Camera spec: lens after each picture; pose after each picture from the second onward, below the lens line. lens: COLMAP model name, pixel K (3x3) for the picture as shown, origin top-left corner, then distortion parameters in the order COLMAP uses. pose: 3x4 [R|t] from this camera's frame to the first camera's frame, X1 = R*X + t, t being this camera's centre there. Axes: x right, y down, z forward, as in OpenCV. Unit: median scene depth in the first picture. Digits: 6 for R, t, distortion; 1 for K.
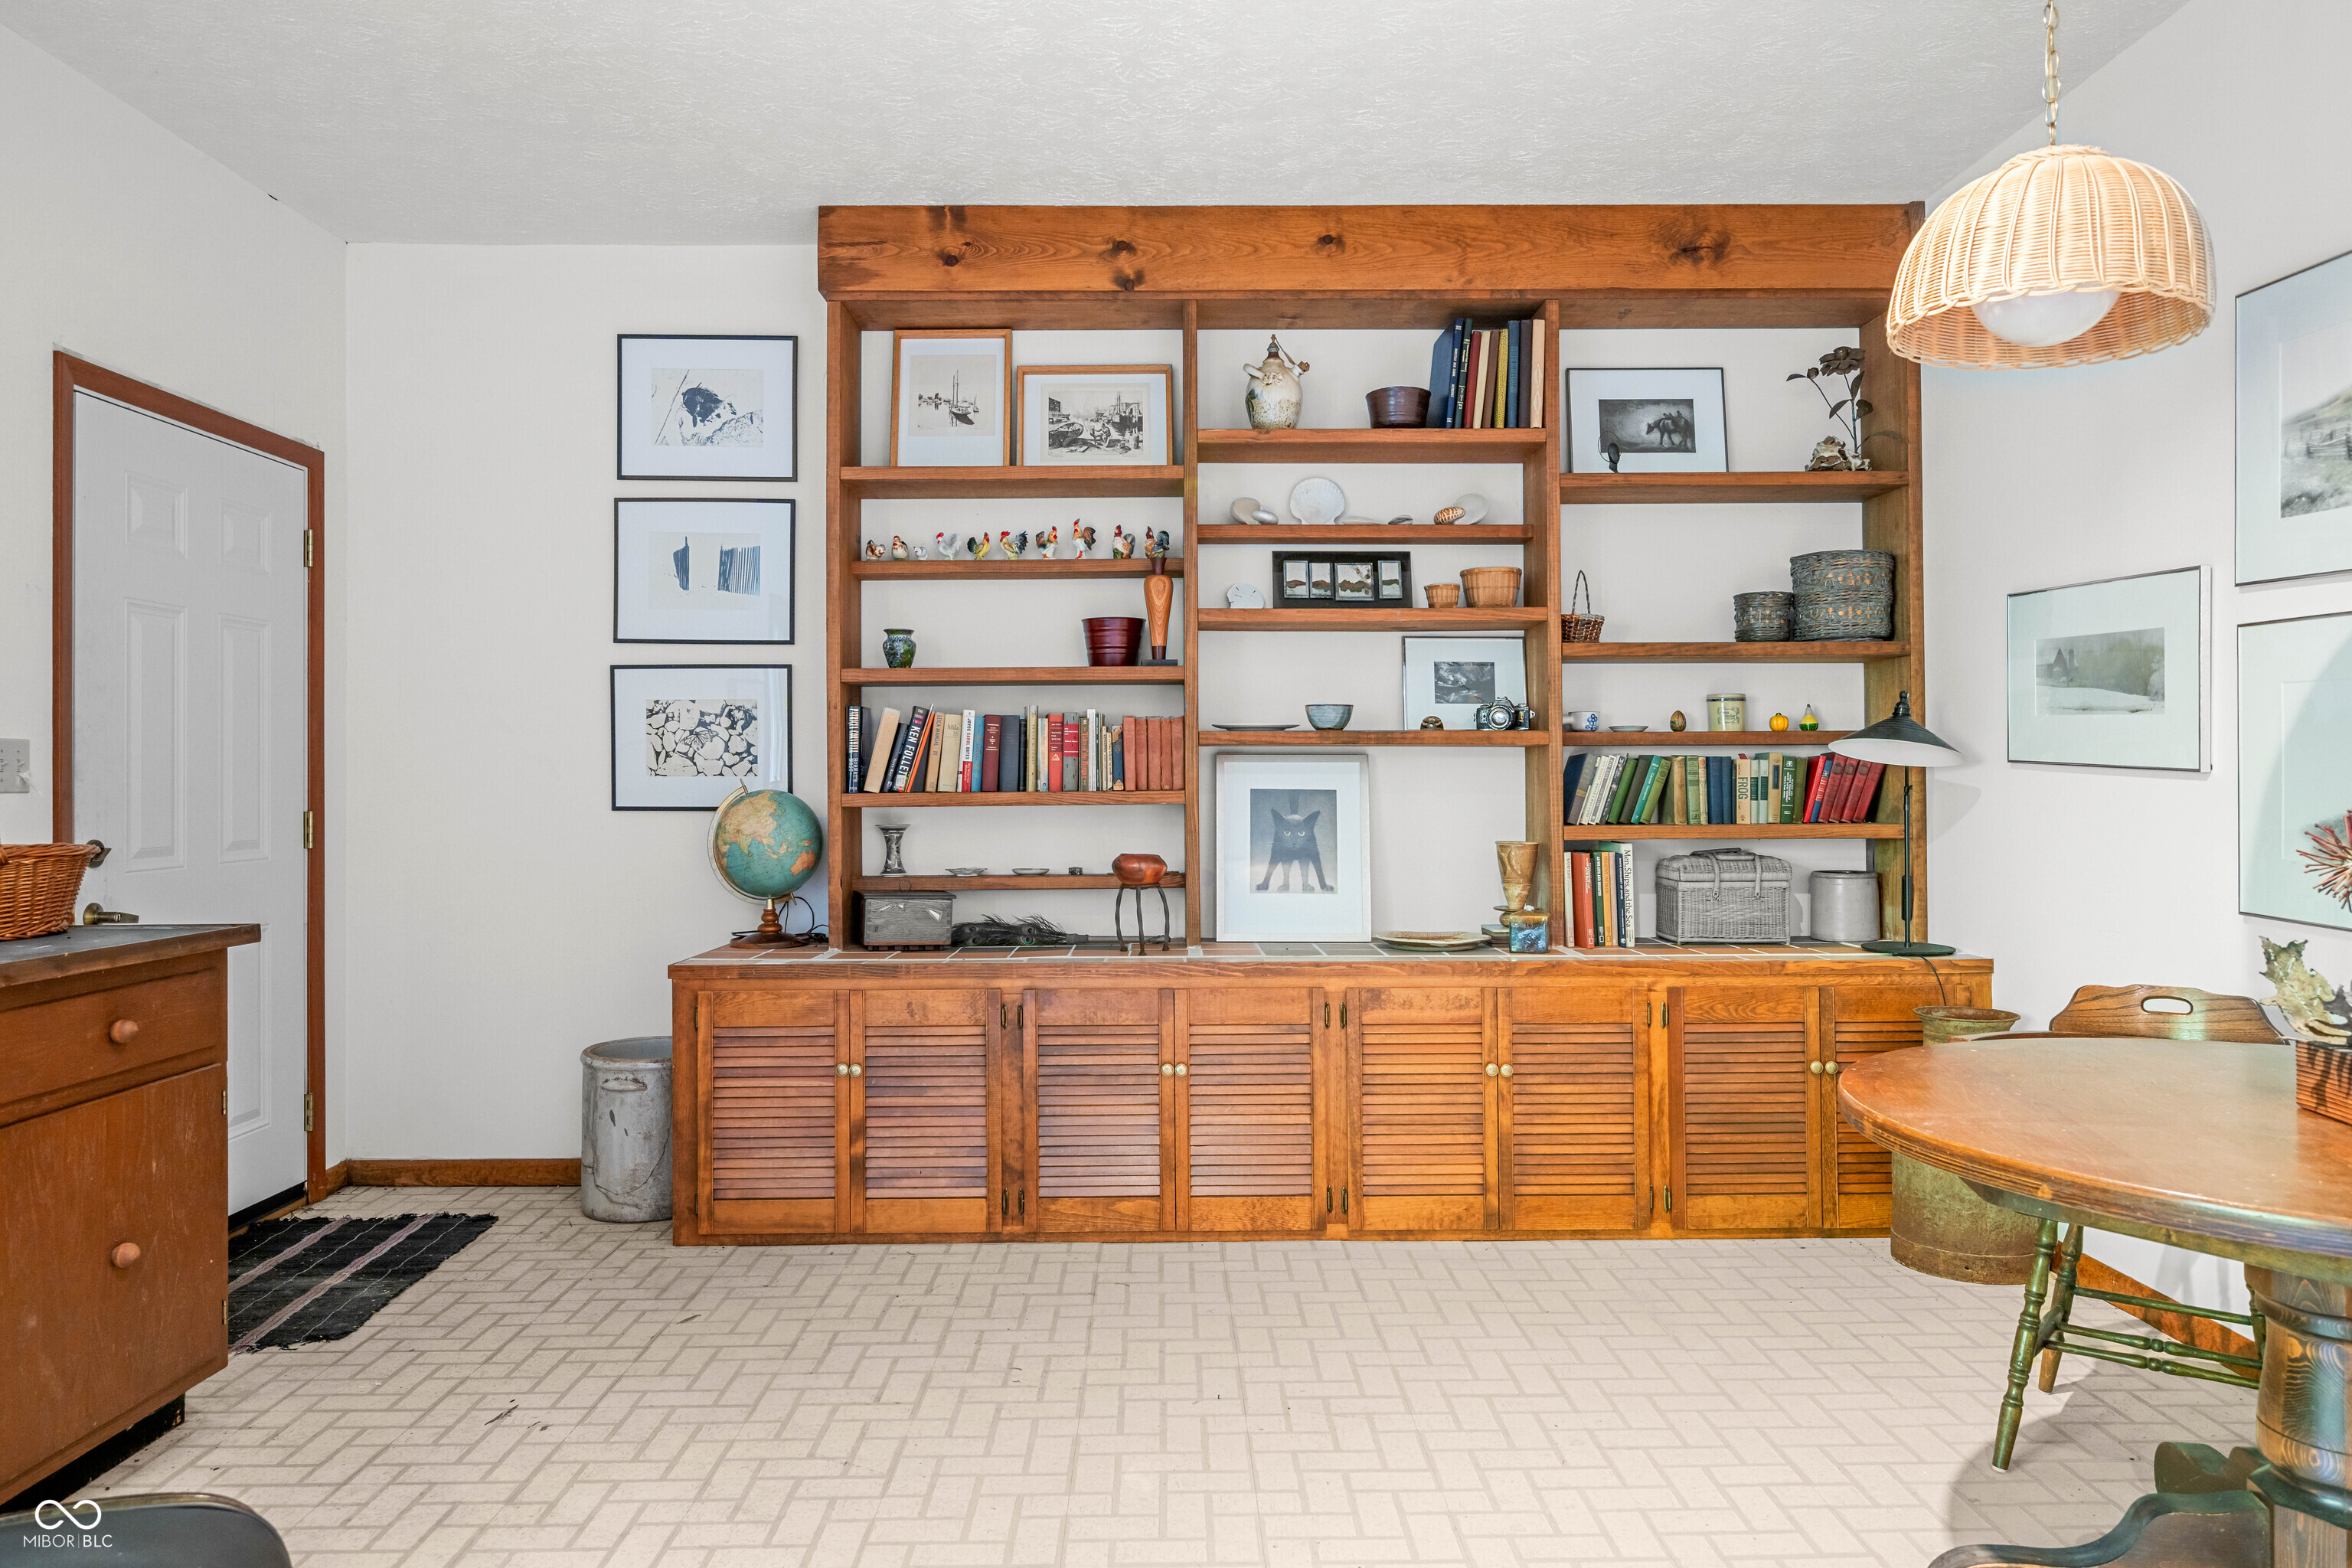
lens RADIAL K [[1530.5, 0, 1188.5], [0, 1530.5, 762.2], [0, 0, 1]] dist [-0.001452, -0.003839]
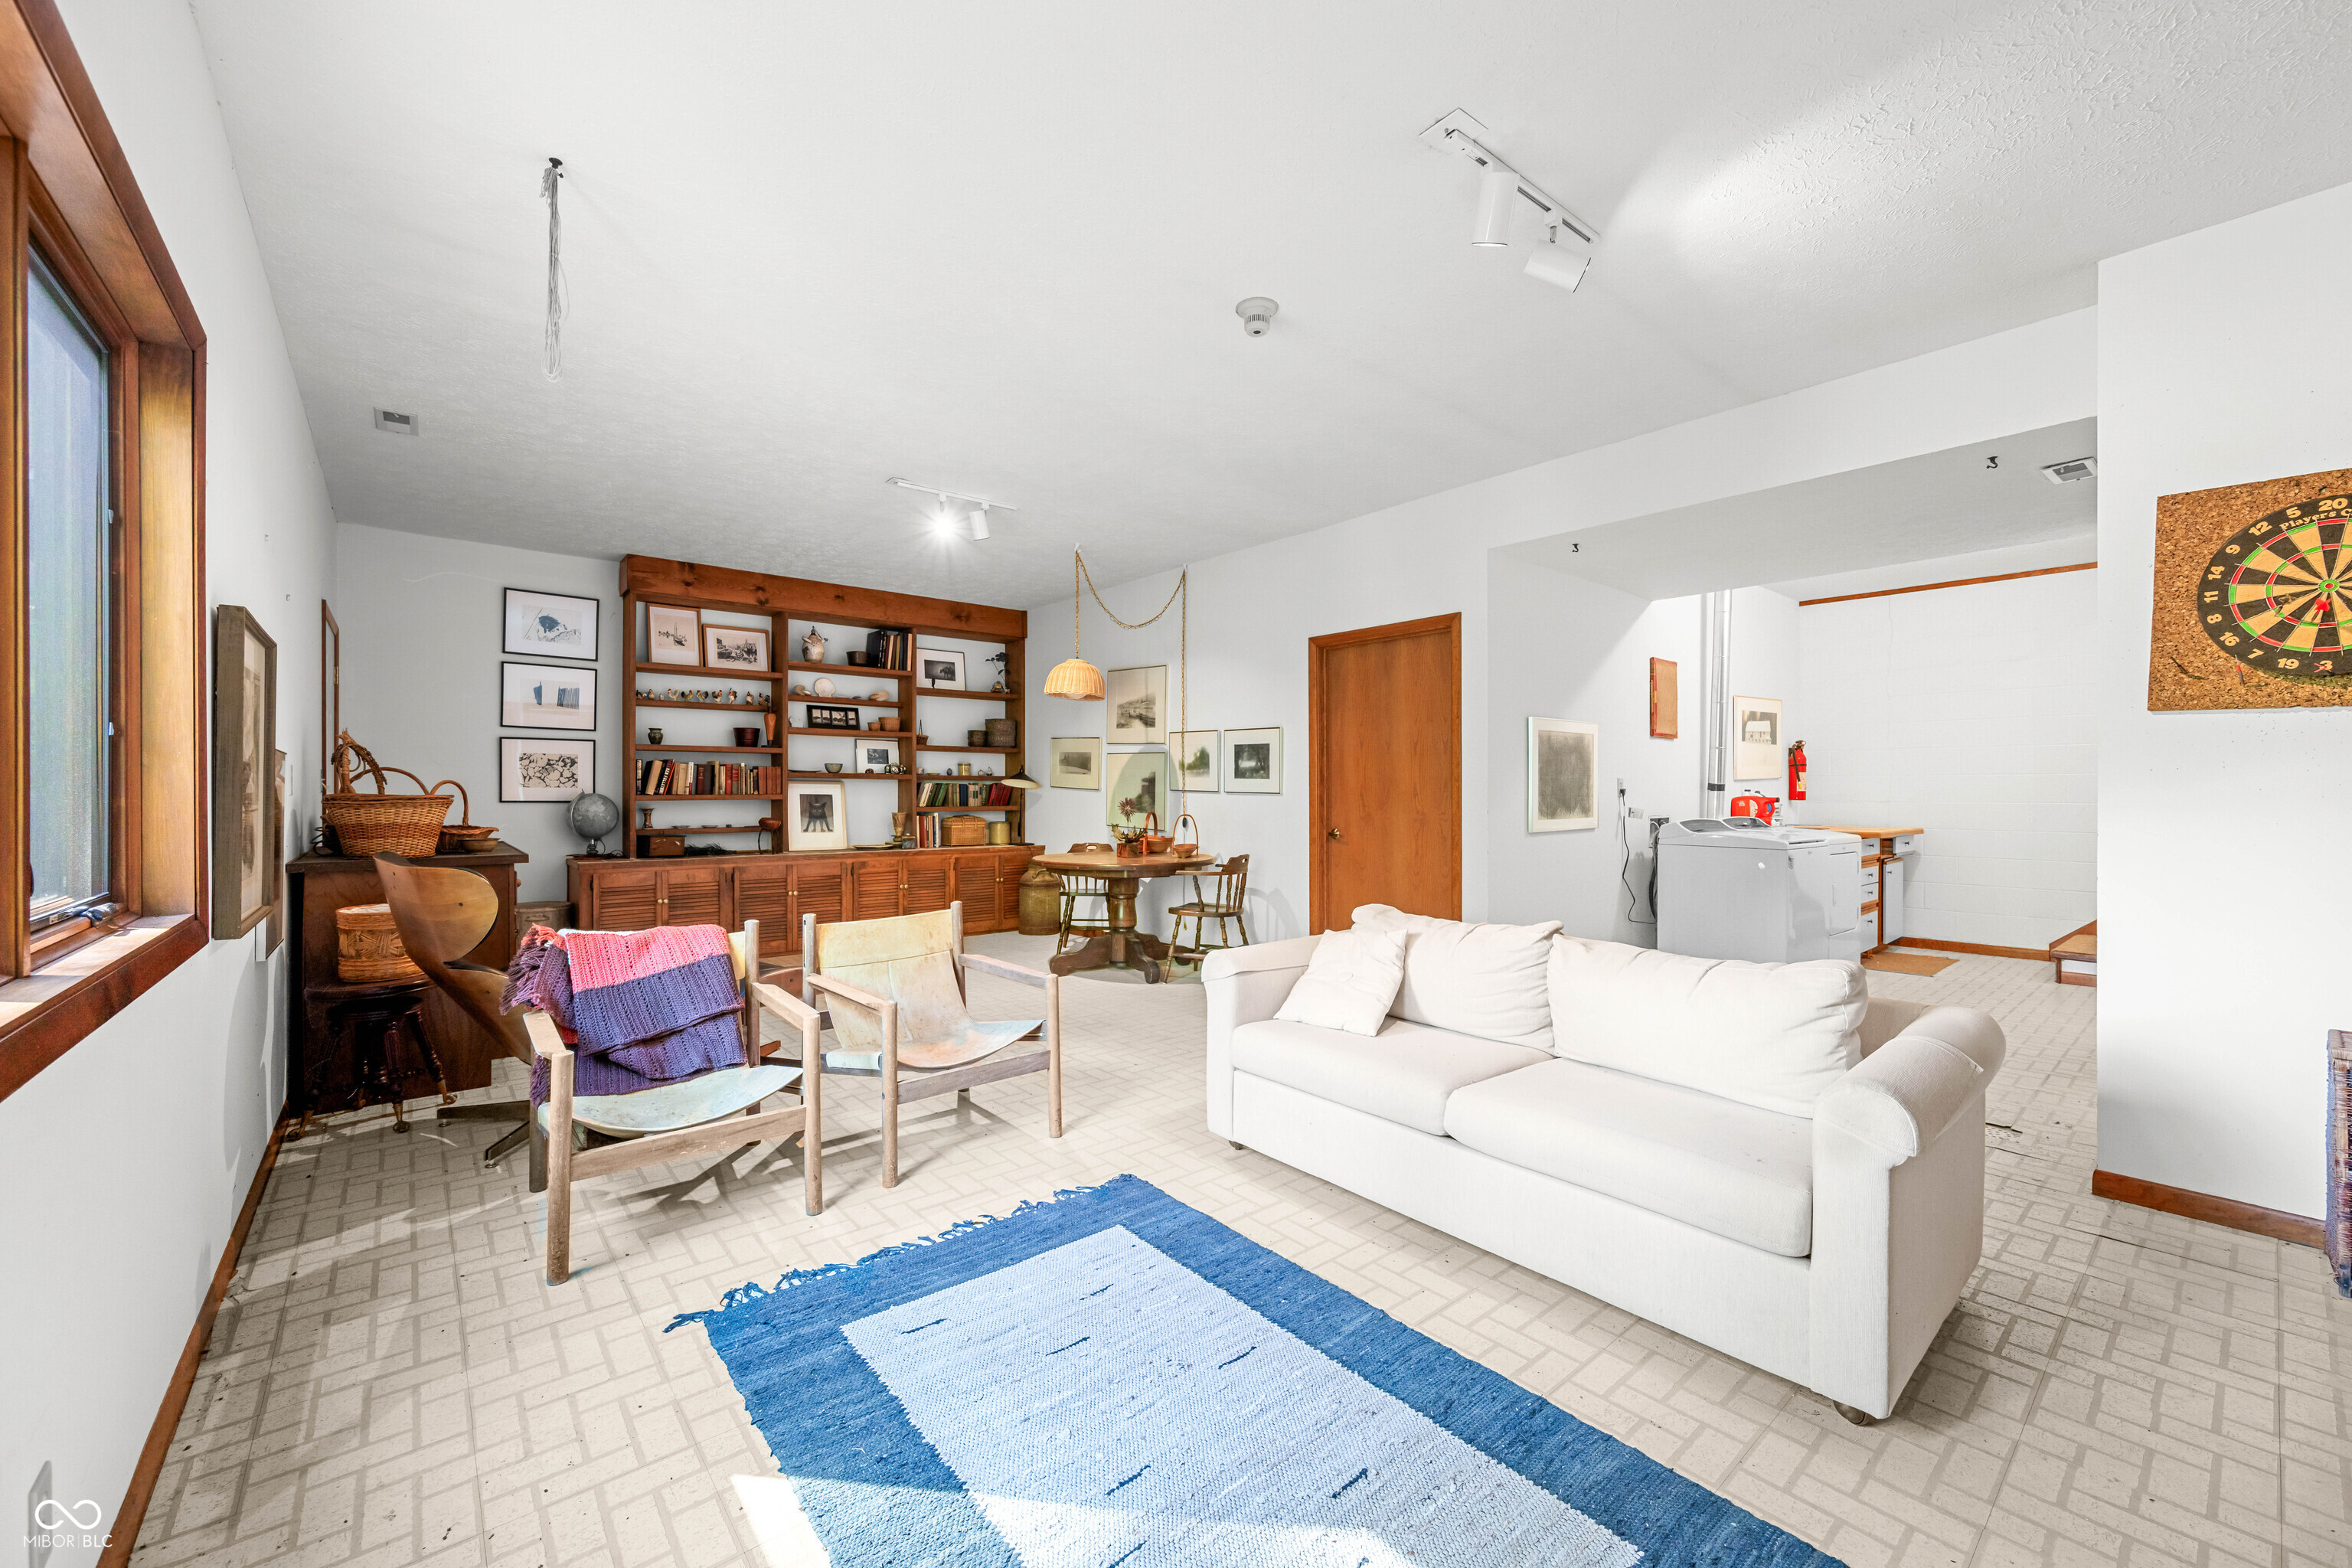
lens RADIAL K [[926.5, 0, 1175.0], [0, 926.5, 787.9], [0, 0, 1]] dist [-0.002660, 0.000065]
pose [[0.777046, 0.008909, 0.629380, -0.476254], [-0.011821, 0.999930, 0.000441, -0.001882], [-0.629332, -0.007783, 0.777097, -0.676893]]
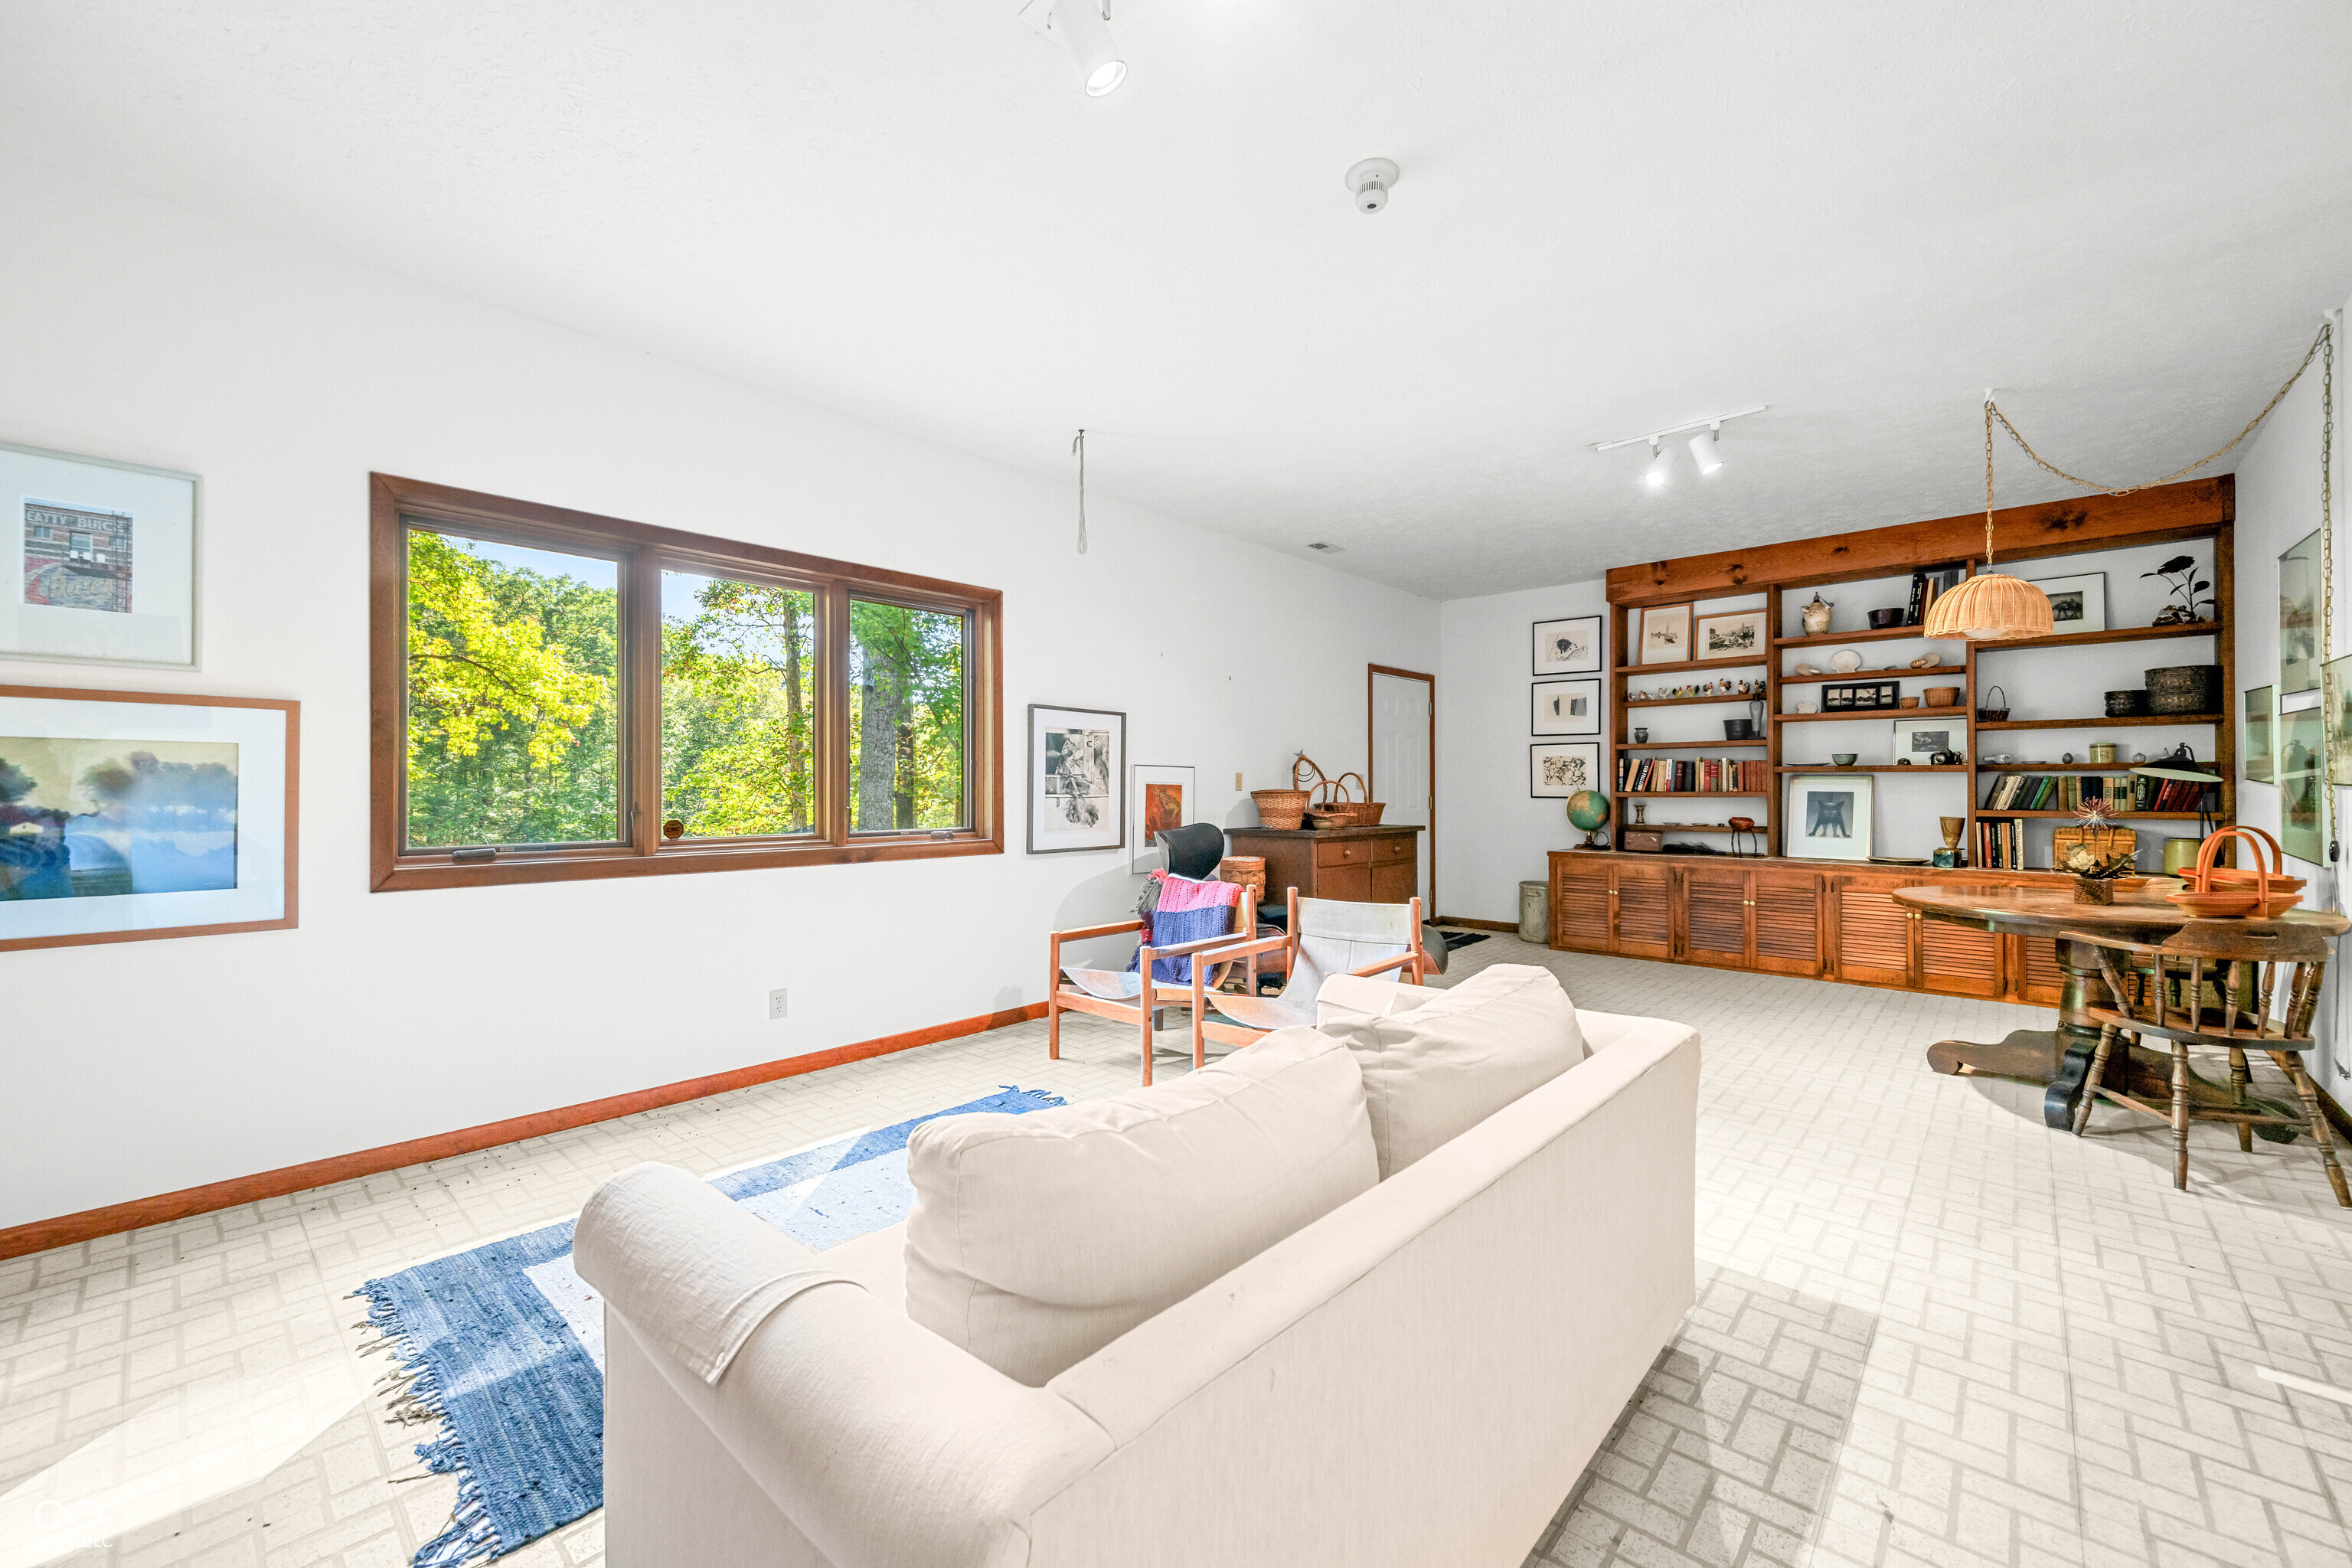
lens RADIAL K [[926.5, 0, 1181.3], [0, 926.5, 784.5], [0, 0, 1]] dist [-0.002660, 0.000065]
pose [[0.730917, 0.001863, -0.682464, 0.305422], [0.002636, 0.999981, 0.005552, -0.002839], [0.682461, -0.005857, 0.730898, -0.654833]]
